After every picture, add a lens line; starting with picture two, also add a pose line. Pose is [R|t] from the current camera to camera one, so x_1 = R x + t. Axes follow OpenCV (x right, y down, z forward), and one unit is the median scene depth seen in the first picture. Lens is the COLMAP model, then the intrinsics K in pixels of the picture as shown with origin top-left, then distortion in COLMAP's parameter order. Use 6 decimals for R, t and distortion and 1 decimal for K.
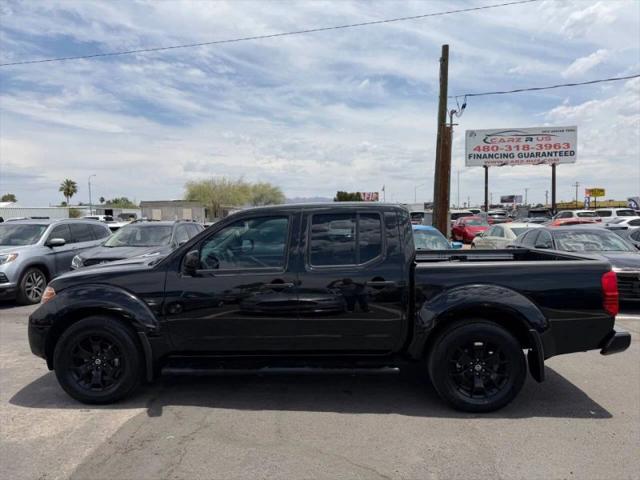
lens RADIAL K [[433.9, 0, 307.3], [0, 433.9, 240.2], [0, 0, 1]] dist [0.002650, -0.001539]
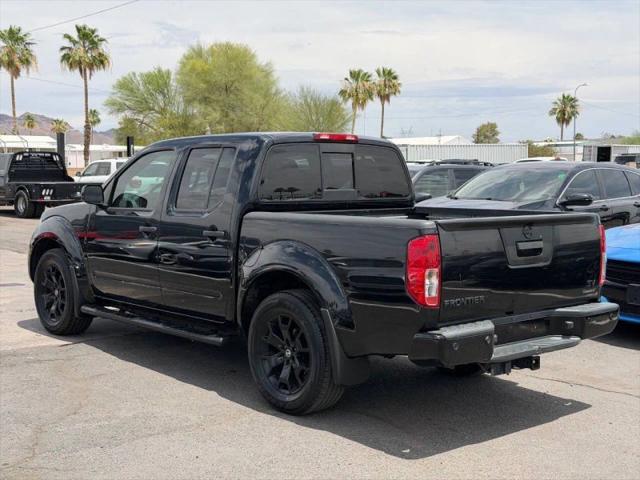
lens RADIAL K [[881.9, 0, 320.0], [0, 881.9, 240.0], [0, 0, 1]] dist [0.120565, -0.052625]
pose [[0.692473, 0.067039, -0.718322, 1.431577], [-0.044014, 0.997744, 0.050687, 0.022169], [0.720100, -0.003483, 0.693862, -0.005422]]
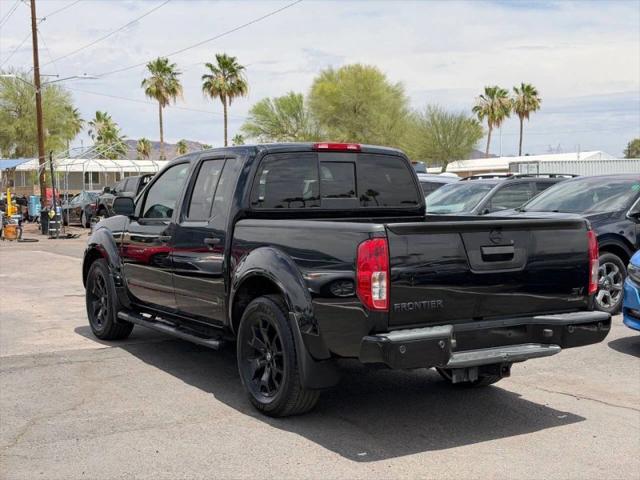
lens RADIAL K [[880.3, 0, 305.7], [0, 880.3, 243.3], [0, 0, 1]] dist [0.119599, 0.000295]
pose [[0.558266, 0.052479, -0.828001, 1.616139], [-0.037152, 0.998578, 0.038242, 0.034361], [0.828830, 0.009413, 0.559421, 0.181158]]
